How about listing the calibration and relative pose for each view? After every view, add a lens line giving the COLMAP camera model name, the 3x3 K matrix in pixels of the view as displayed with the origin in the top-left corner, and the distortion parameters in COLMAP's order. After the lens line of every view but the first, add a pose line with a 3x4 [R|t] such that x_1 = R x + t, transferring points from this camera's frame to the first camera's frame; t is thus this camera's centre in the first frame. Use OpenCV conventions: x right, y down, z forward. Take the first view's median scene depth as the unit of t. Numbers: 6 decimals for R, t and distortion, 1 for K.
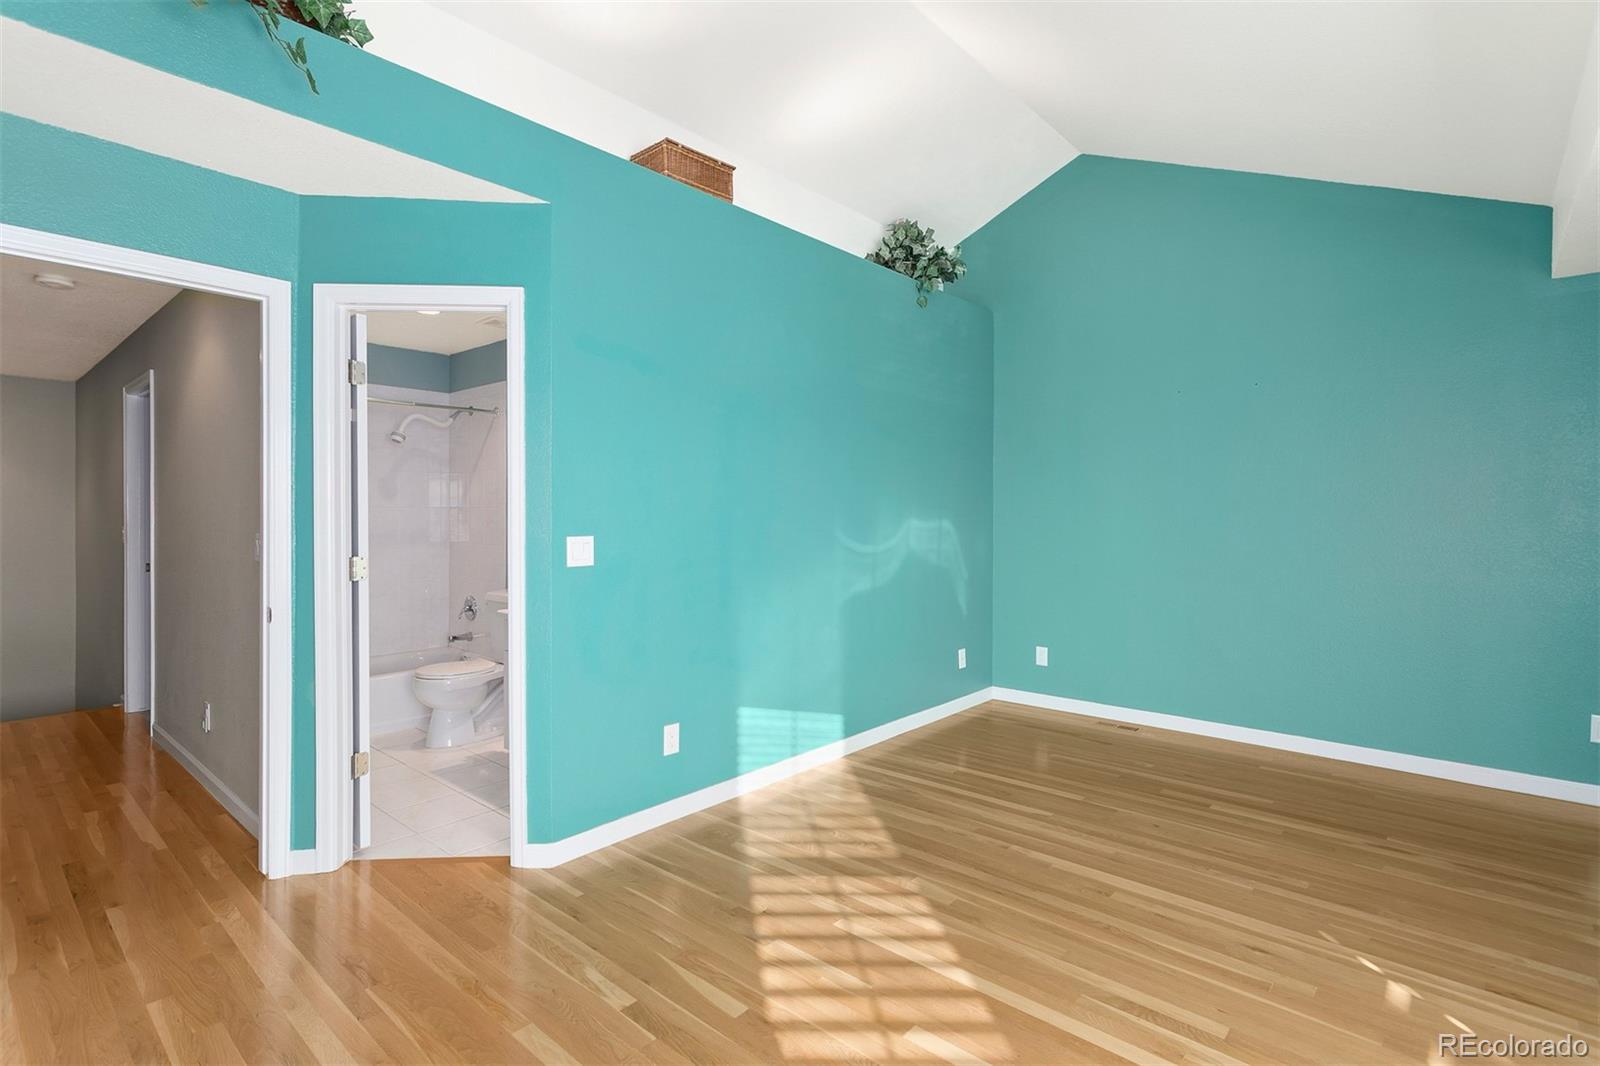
lens RADIAL K [[774.4, 0, 809.0], [0, 774.4, 523.4], [0, 0, 1]] dist [0.001949, 0.002224]
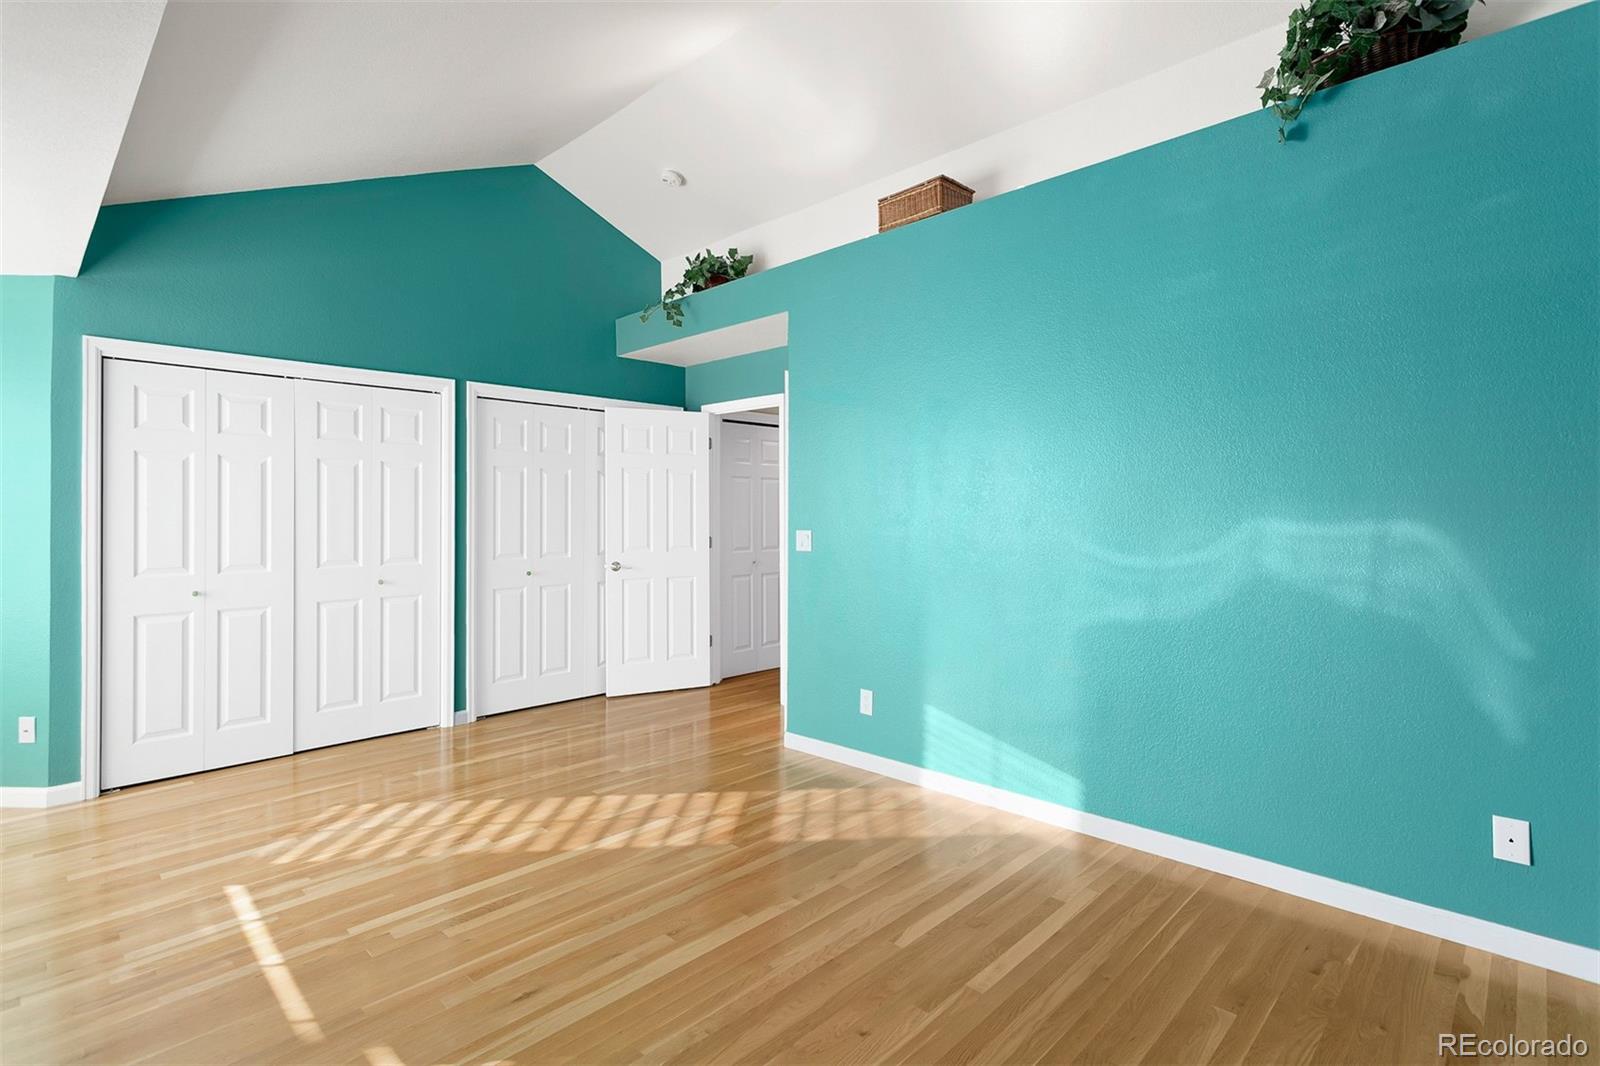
lens RADIAL K [[774.4, 0, 784.8], [0, 774.4, 505.5], [0, 0, 1]] dist [0.001949, 0.002224]
pose [[-0.070665, -0.022353, -0.997250, 1.018626], [-0.013122, 0.999683, -0.021477, 0.001924], [0.997414, 0.011569, -0.070936, 0.947779]]
